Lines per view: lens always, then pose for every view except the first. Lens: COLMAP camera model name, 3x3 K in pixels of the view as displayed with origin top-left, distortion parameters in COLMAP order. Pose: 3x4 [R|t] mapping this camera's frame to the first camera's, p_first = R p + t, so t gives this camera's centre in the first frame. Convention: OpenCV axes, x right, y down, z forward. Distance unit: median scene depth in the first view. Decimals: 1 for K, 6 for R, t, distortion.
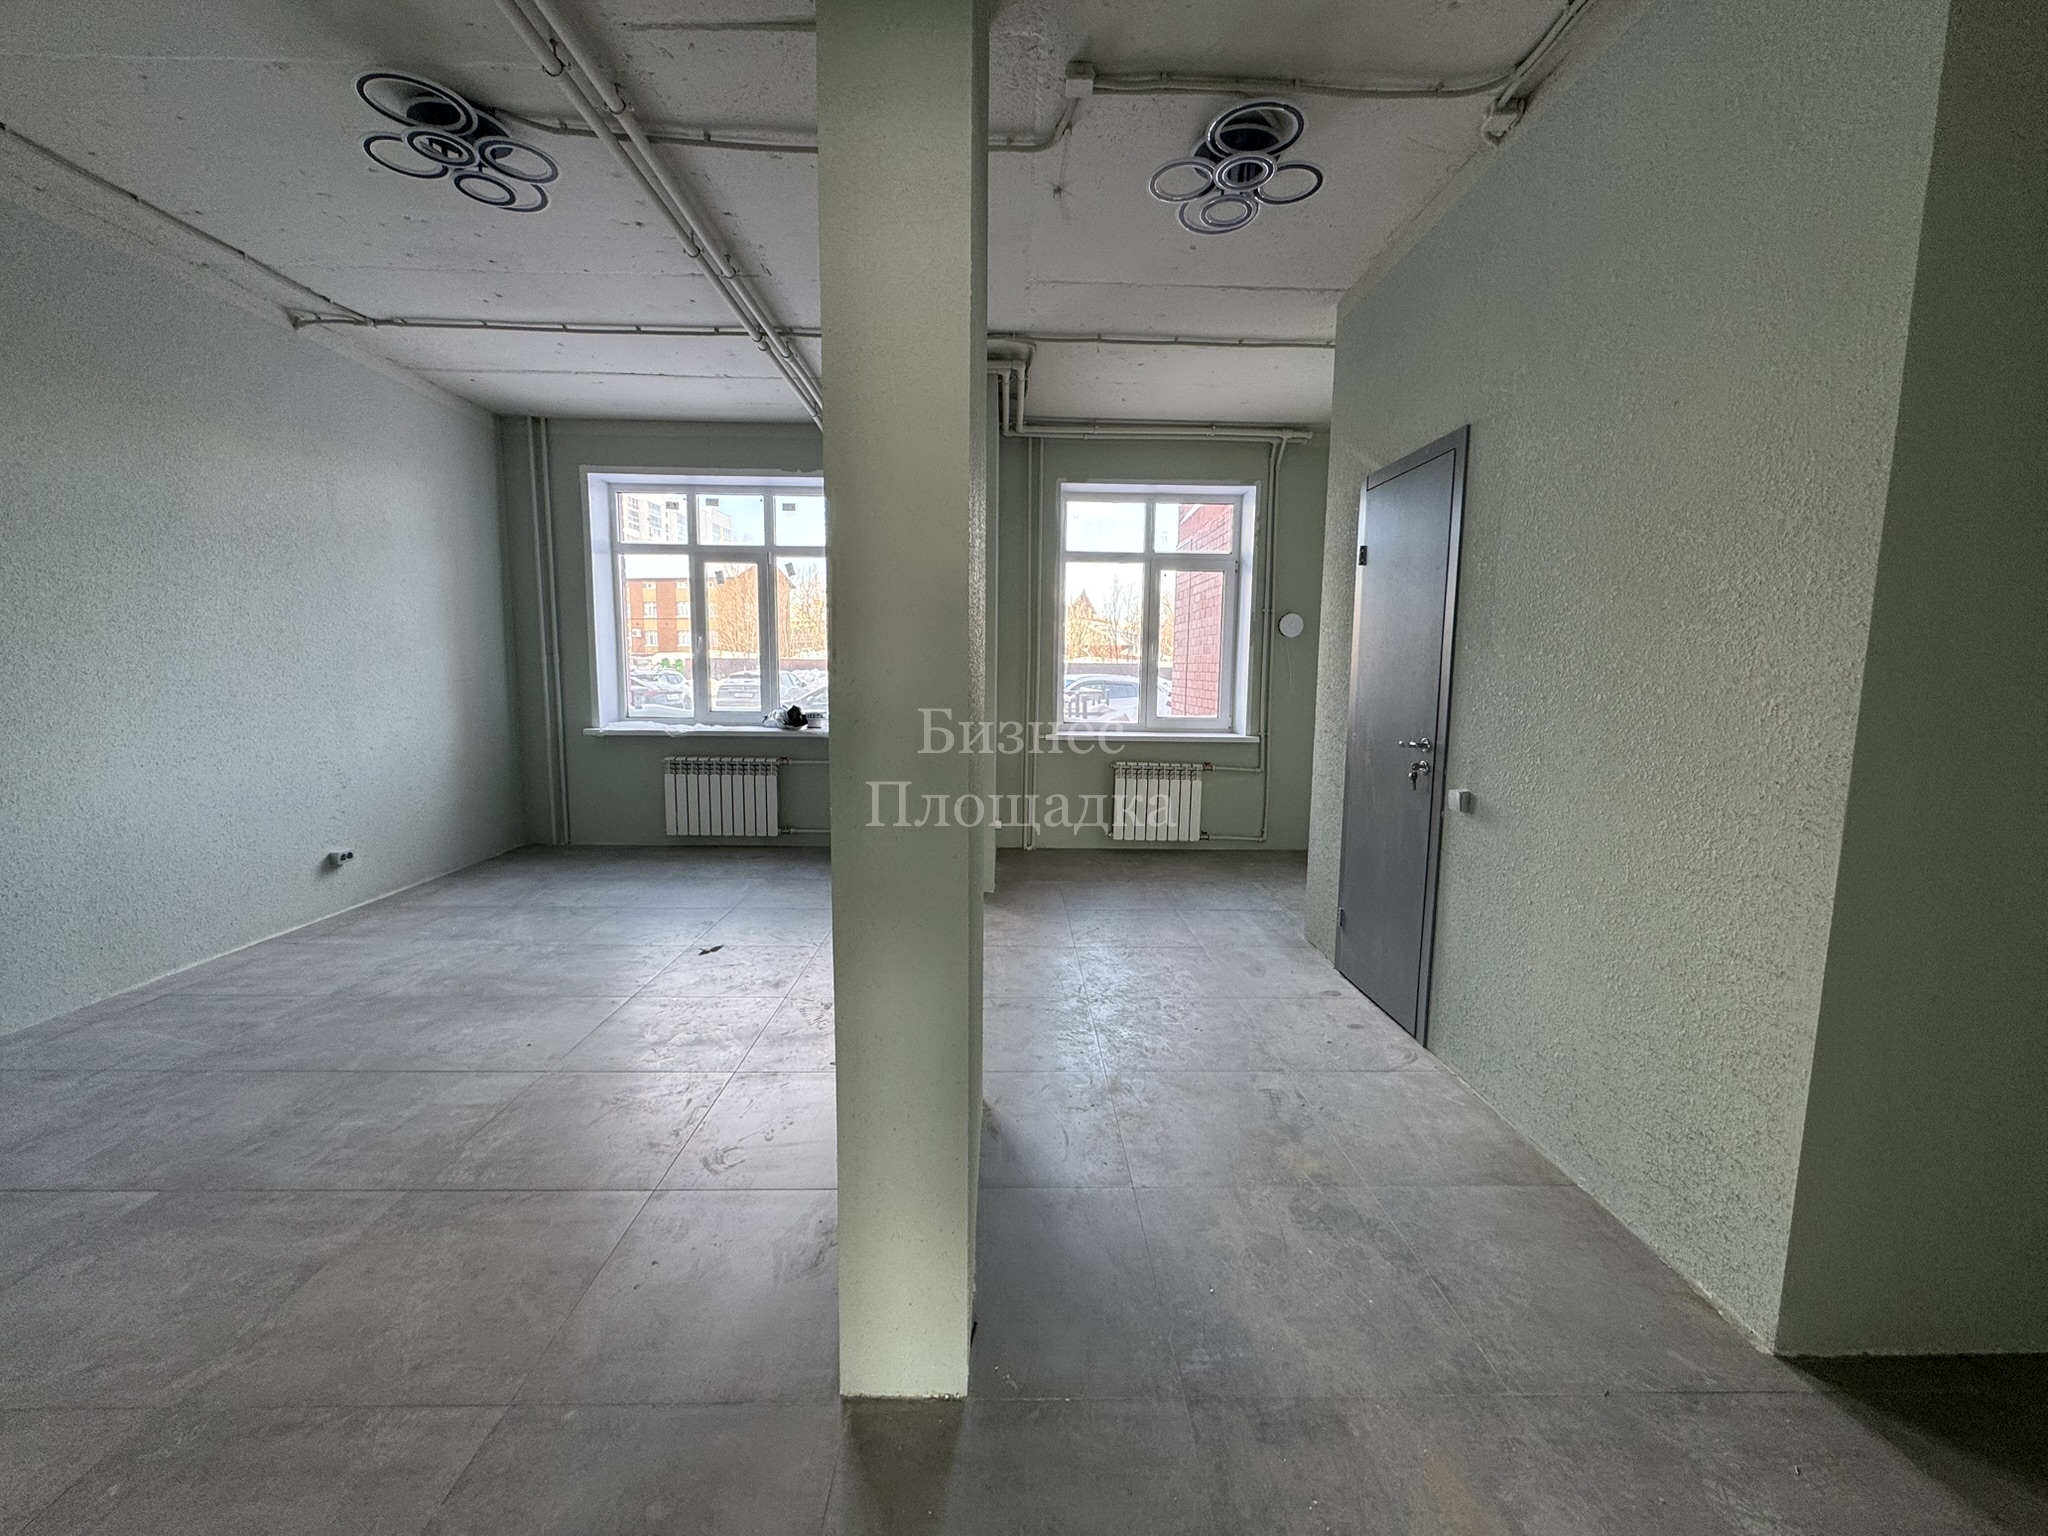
lens RADIAL K [[812.9, 0, 1027.1], [0, 812.9, 764.9], [0, 0, 1]] dist [-0.002852, 0.000899]
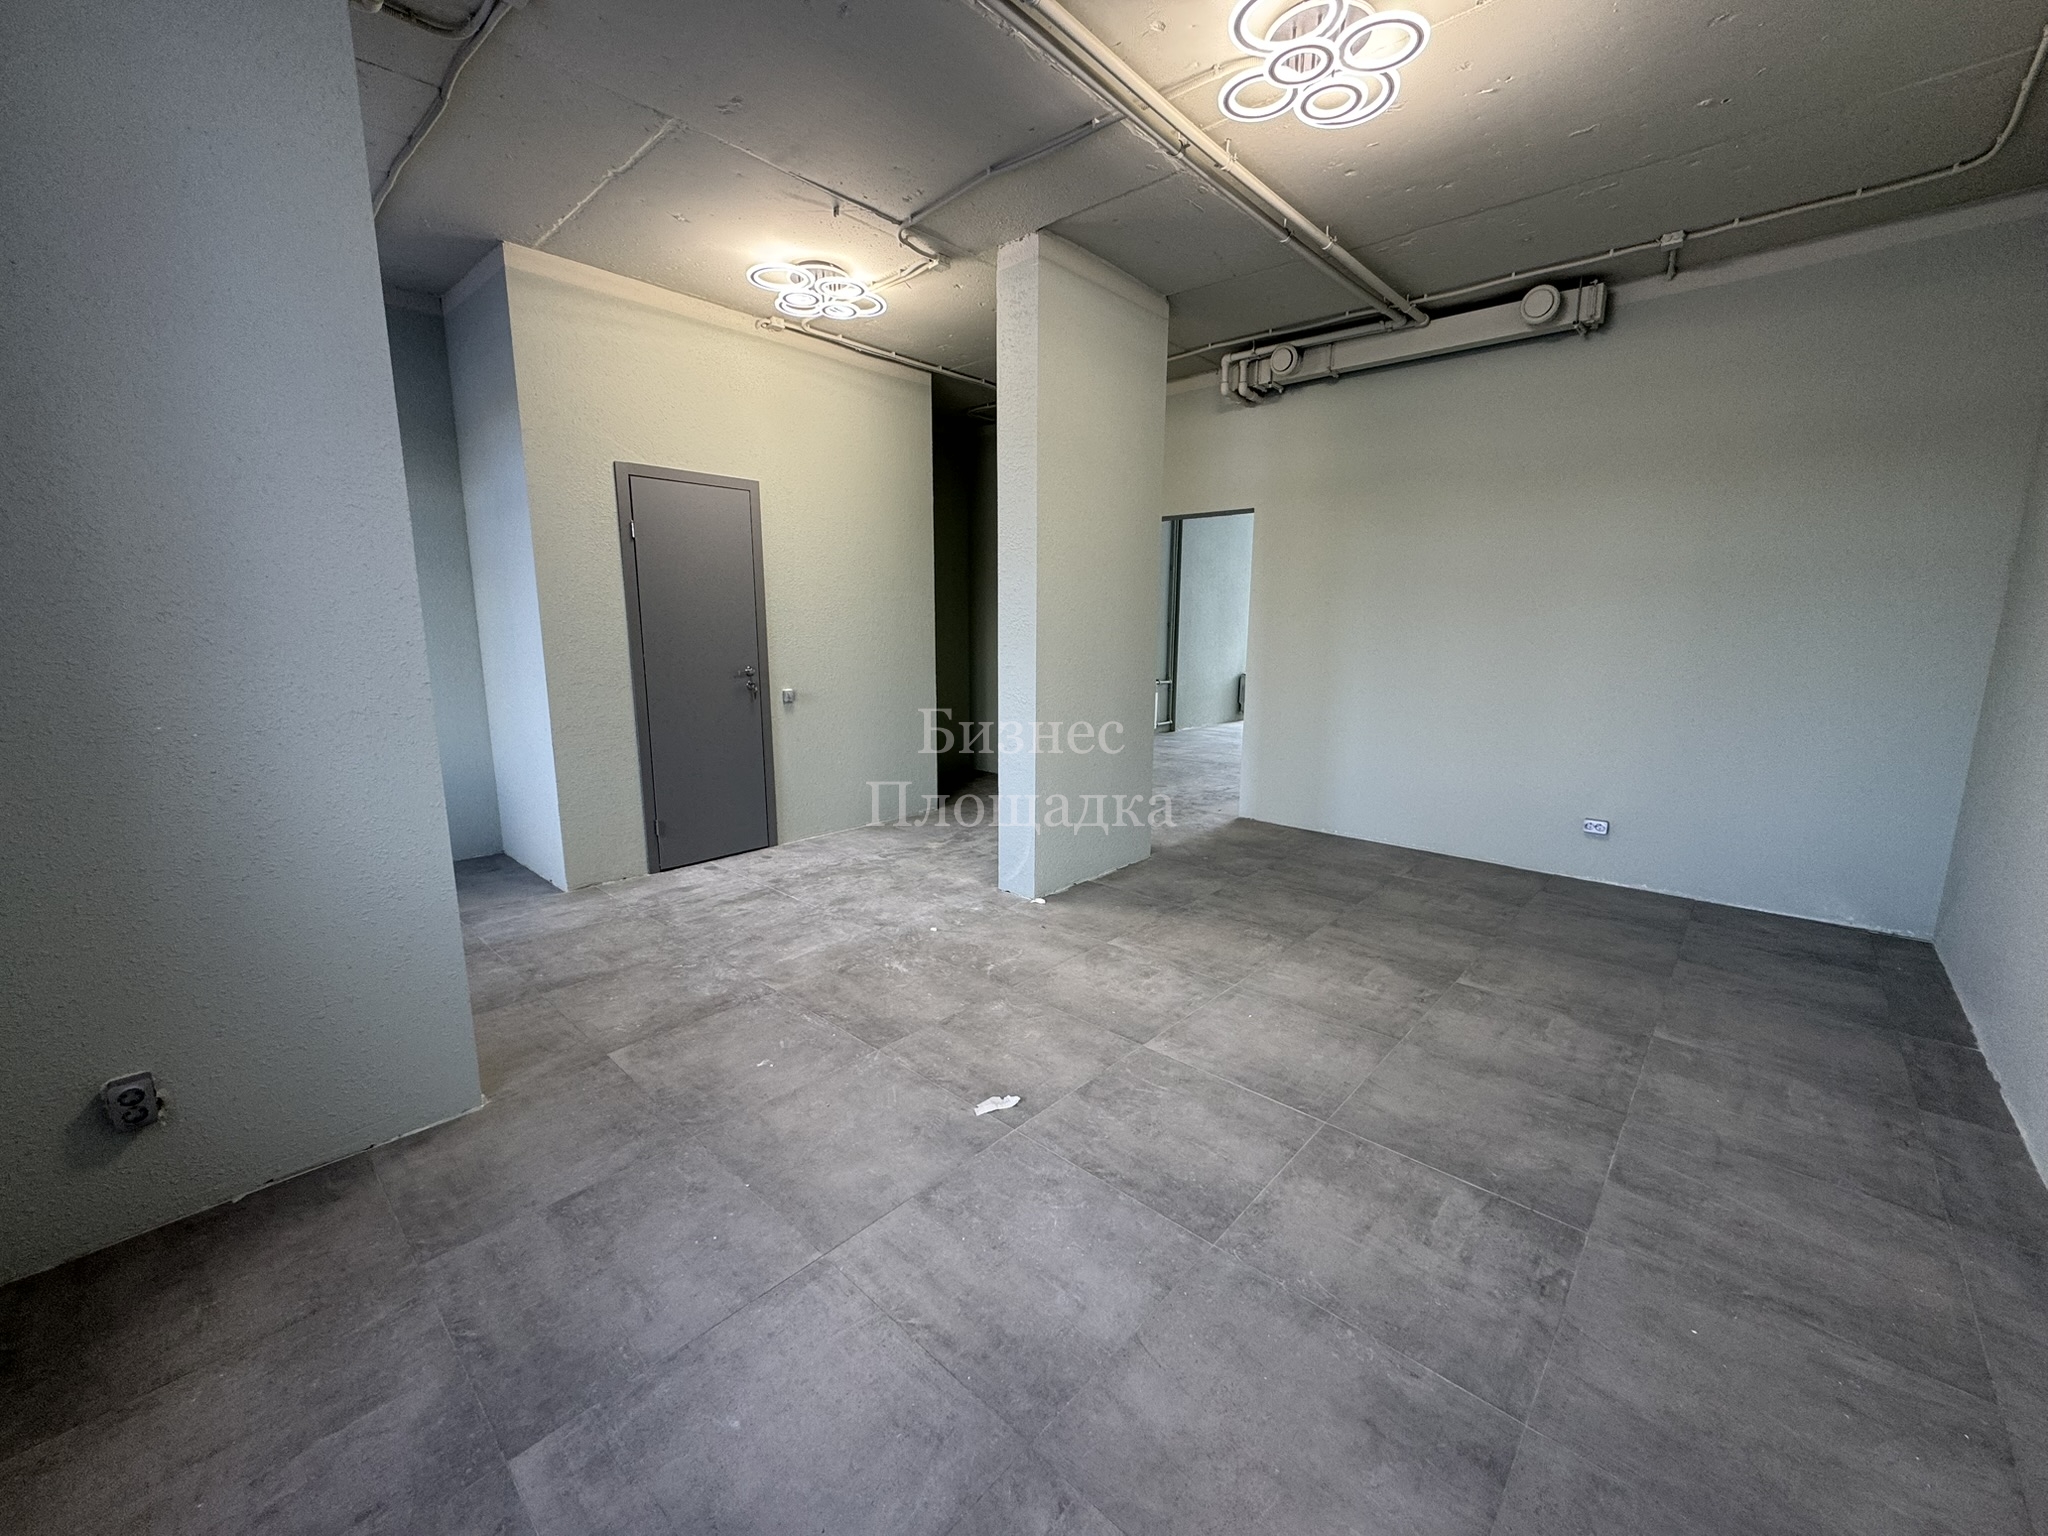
lens RADIAL K [[812.9, 0, 1027.9], [0, 812.9, 763.2], [0, 0, 1]] dist [-0.002852, 0.000899]
pose [[-0.720496, -0.135944, 0.680004, -0.515798], [0.068569, 0.961824, 0.264937, -0.118383], [-0.690061, 0.237514, -0.683669, 0.881354]]
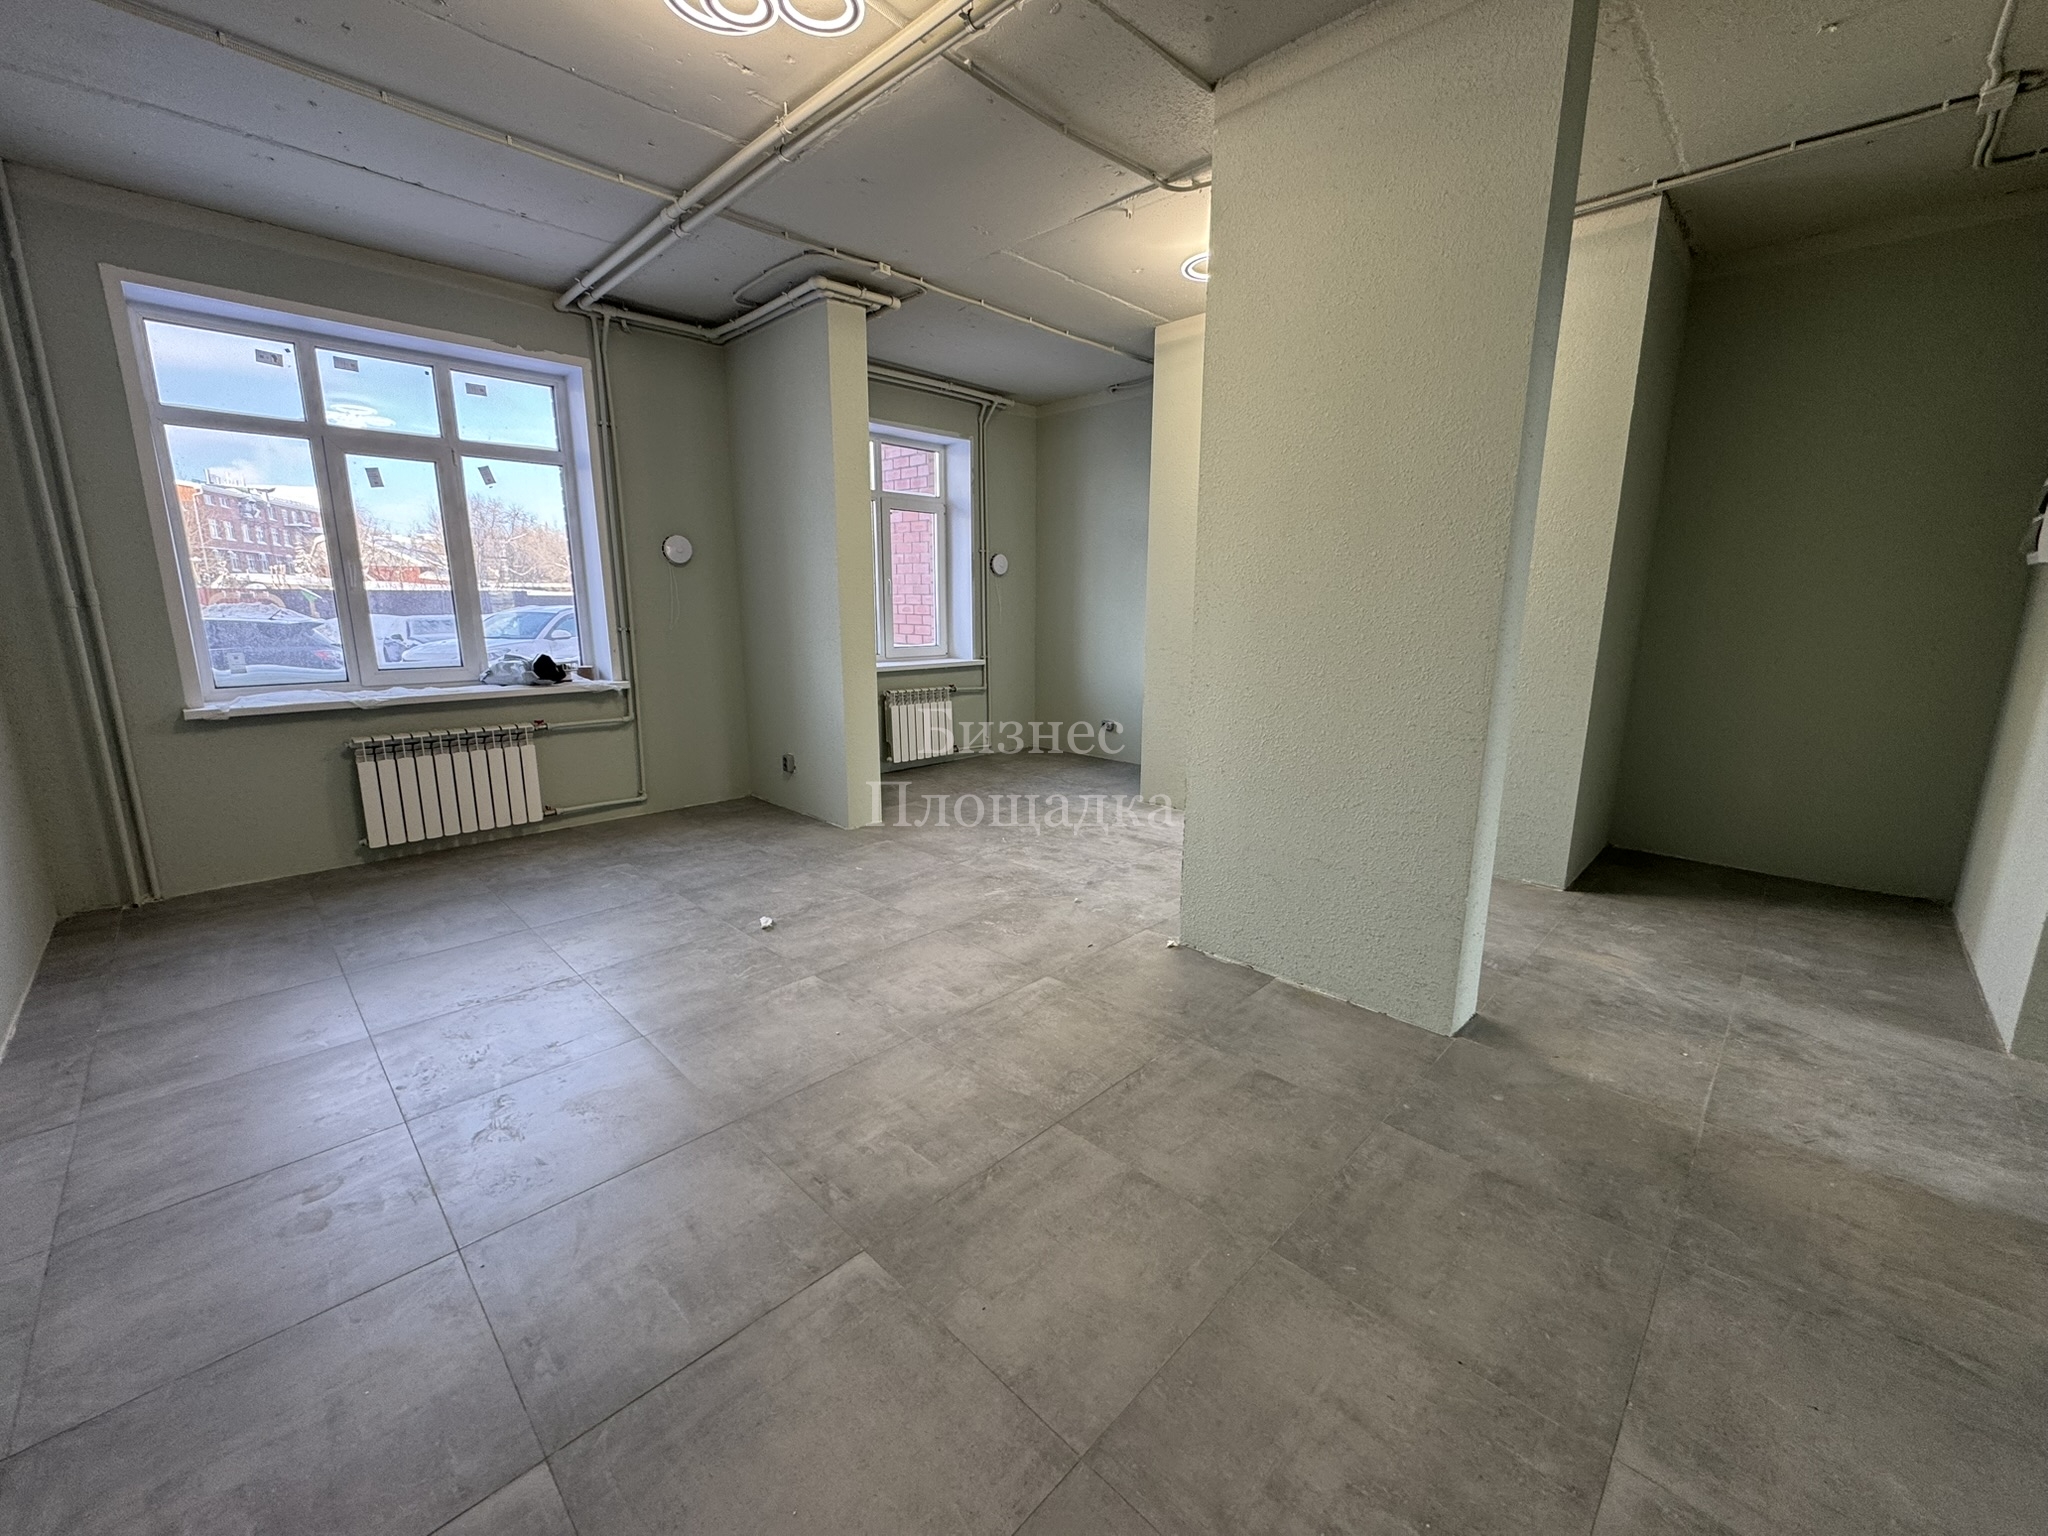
lens RADIAL K [[812.9, 0, 1025.3], [0, 812.9, 763.7], [0, 0, 1]] dist [-0.002852, 0.000899]
pose [[0.718798, -0.146064, 0.679702, -0.506979], [0.086340, 0.988867, 0.121195, -0.023136], [-0.689836, -0.028429, 0.723407, 0.099697]]
